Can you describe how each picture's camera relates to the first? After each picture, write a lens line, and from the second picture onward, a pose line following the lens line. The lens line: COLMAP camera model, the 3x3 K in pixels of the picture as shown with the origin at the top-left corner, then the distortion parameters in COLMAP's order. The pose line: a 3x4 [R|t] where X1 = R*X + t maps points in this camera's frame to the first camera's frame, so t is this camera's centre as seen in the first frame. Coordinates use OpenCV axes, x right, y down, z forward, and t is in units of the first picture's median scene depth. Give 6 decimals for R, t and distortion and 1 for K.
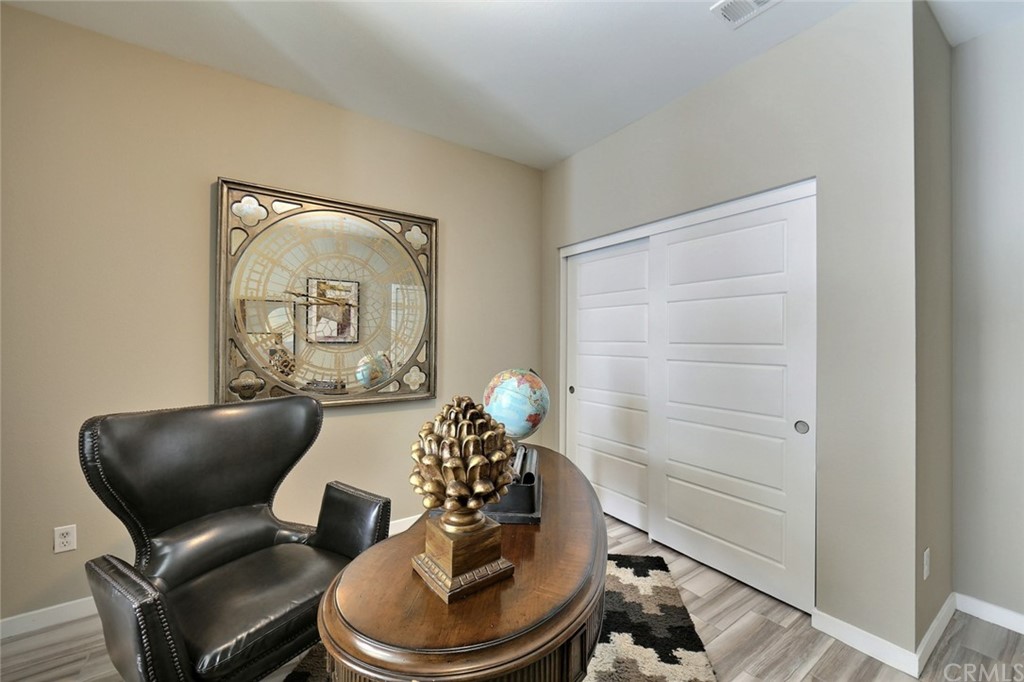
lens RADIAL K [[403.6, 0, 511.4], [0, 403.6, 339.3], [0, 0, 1]] dist [-0.012631, 0.003089]
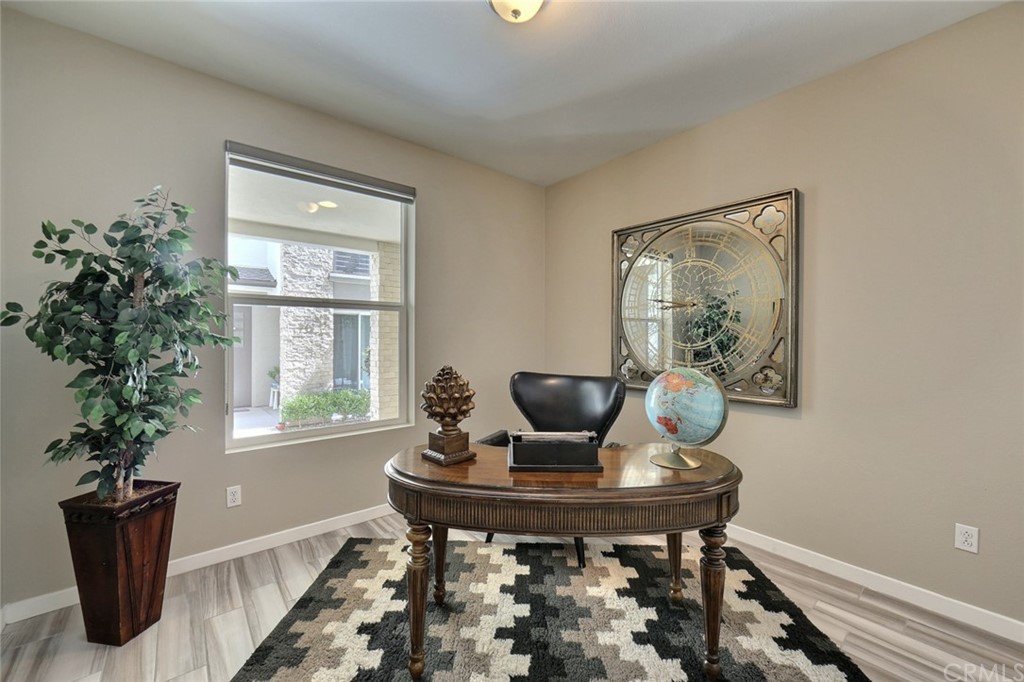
lens RADIAL K [[403.6, 0, 511.4], [0, 403.6, 339.3], [0, 0, 1]] dist [-0.012631, 0.003089]
pose [[0.103136, 0.000697, -0.994667, 0.710176], [0.002243, 0.999997, 0.000934, 0.005864], [0.994665, -0.002327, 0.103134, 0.429991]]
